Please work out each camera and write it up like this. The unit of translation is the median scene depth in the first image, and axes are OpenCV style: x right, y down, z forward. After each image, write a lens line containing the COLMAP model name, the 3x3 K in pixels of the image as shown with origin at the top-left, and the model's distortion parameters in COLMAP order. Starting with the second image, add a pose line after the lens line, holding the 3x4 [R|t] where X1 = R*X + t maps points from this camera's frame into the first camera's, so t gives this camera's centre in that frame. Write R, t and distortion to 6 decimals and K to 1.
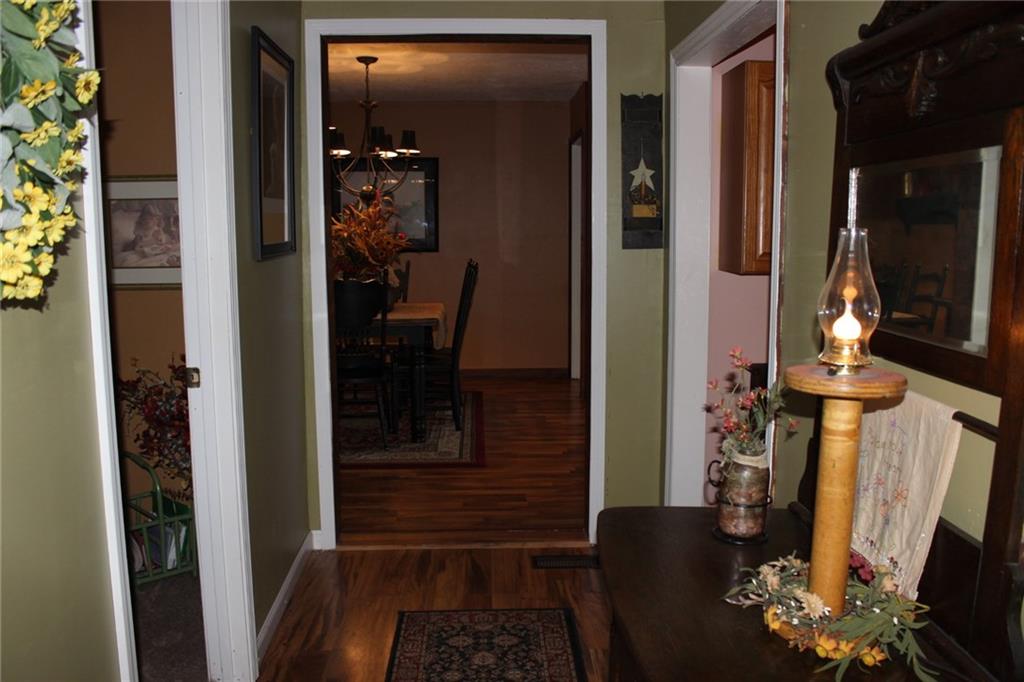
lens RADIAL K [[866.7, 0, 516.6], [0, 866.7, 354.2], [0, 0, 1]] dist [-0.158828, 0.153872]
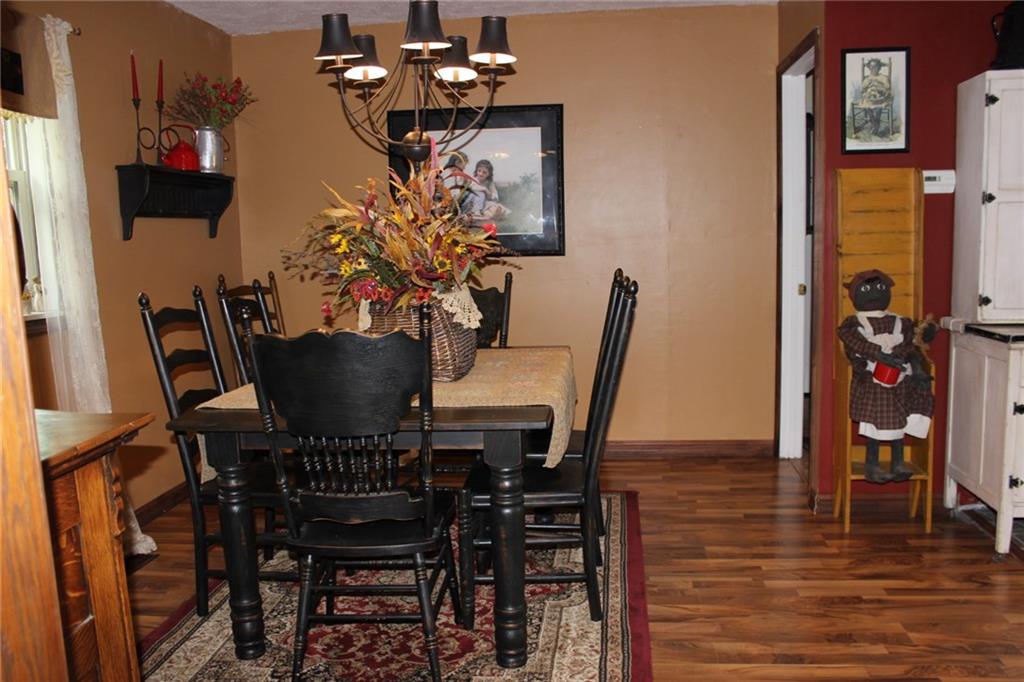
lens RADIAL K [[866.7, 0, 516.6], [0, 866.7, 354.2], [0, 0, 1]] dist [-0.158828, 0.153872]
pose [[0.987189, -0.003203, -0.159526, -0.030341], [0.003296, 0.999995, 0.000318, -0.057554], [0.159524, -0.000840, 0.987194, 0.457934]]
